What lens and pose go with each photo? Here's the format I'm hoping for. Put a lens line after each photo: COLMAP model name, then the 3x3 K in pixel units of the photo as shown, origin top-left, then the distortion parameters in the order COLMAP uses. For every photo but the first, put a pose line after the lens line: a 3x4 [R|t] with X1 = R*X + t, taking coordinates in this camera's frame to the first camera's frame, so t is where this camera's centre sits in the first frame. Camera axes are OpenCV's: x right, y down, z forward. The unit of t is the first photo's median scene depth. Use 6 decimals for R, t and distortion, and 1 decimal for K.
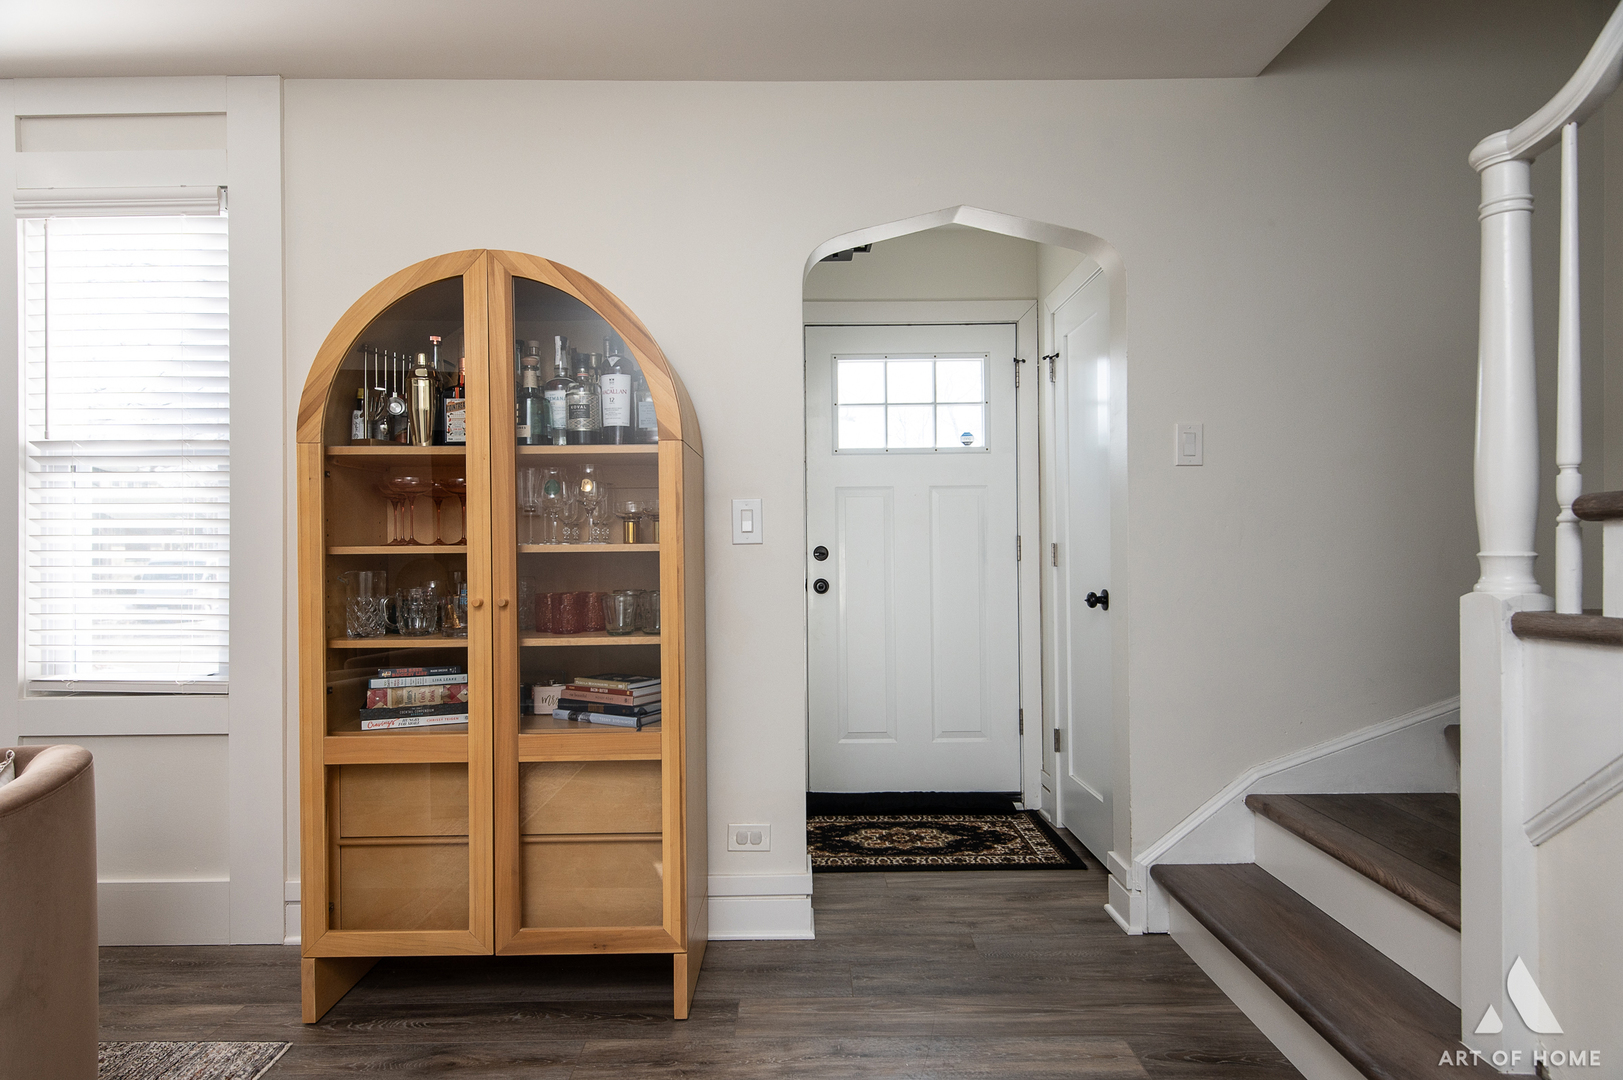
lens RADIAL K [[919.7, 0, 810.2], [0, 919.7, 543.6], [0, 0, 1]] dist [0.022620, -0.010686]
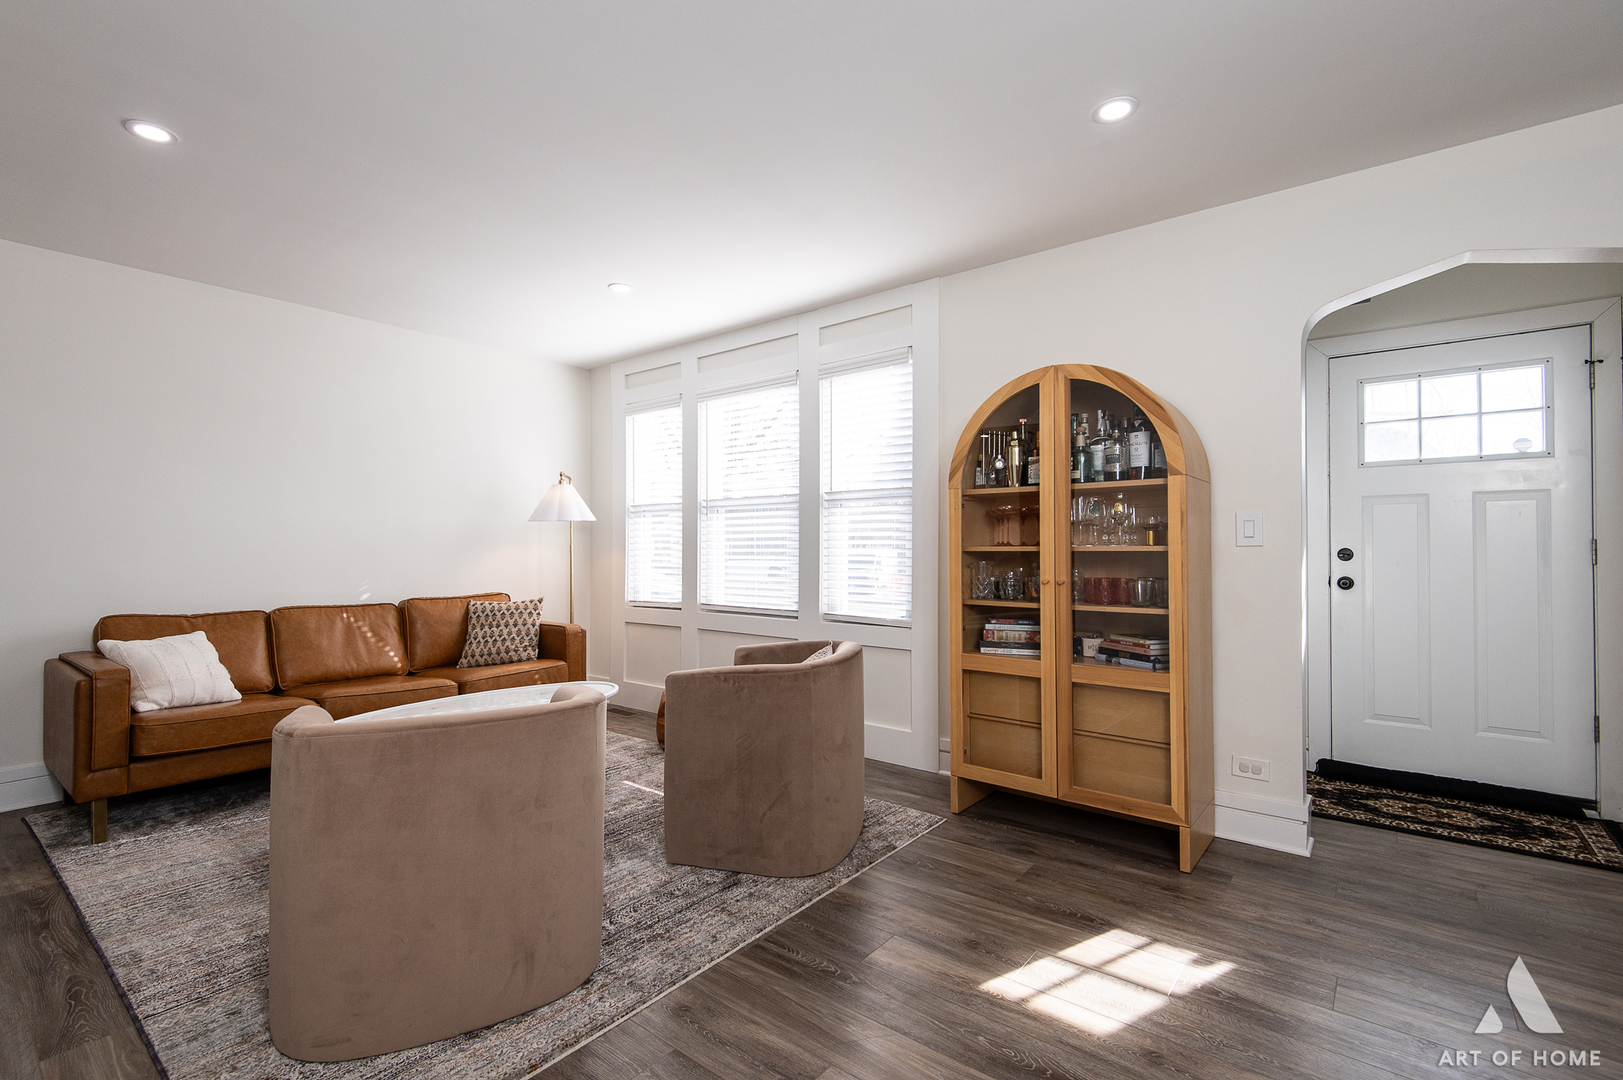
lens RADIAL K [[737.1, 0, 809.8], [0, 737.1, 539.9], [0, 0, 1]] dist [0.014897, -0.005003]
pose [[0.788586, 0.001517, -0.614923, 0.104300], [-0.004302, 0.999986, -0.003051, -0.003793], [0.614909, 0.005051, 0.788582, -0.269057]]
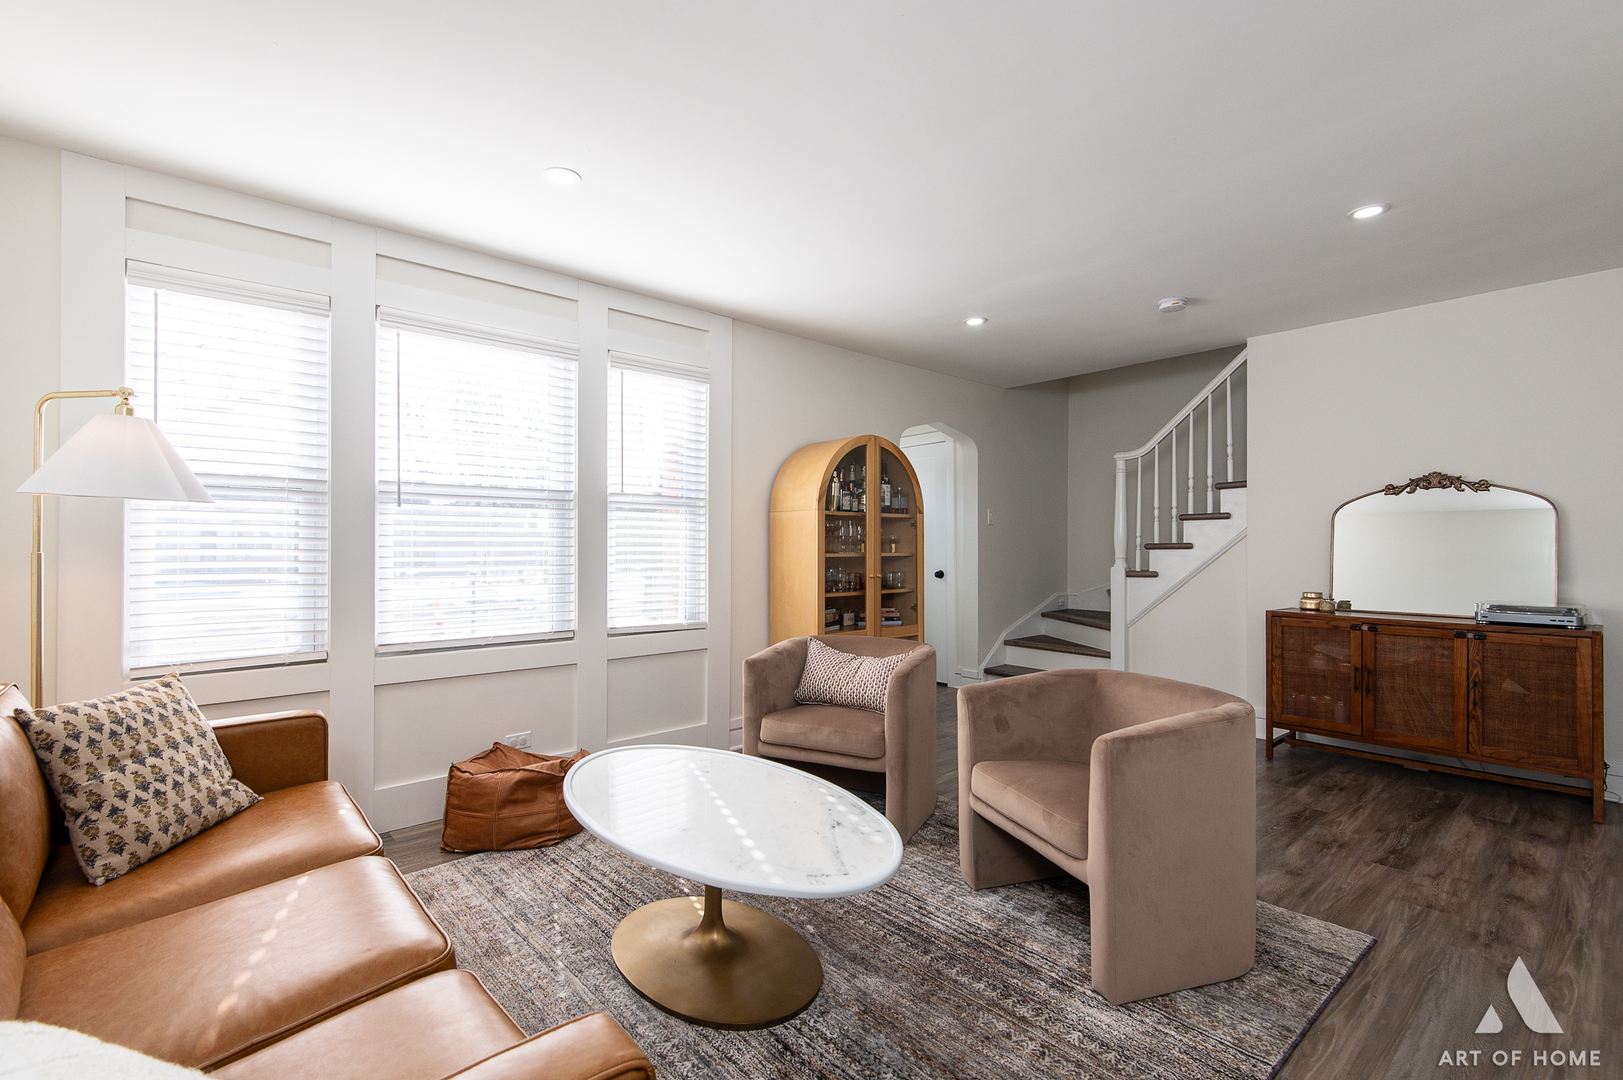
lens RADIAL K [[737.1, 0, 812.2], [0, 737.1, 550.3], [0, 0, 1]] dist [0.014897, -0.005003]
pose [[0.736522, 0.005914, 0.676388, -1.618376], [-0.005440, 0.999981, -0.002820, 0.000088], [-0.676392, -0.001603, 0.736540, -0.308968]]
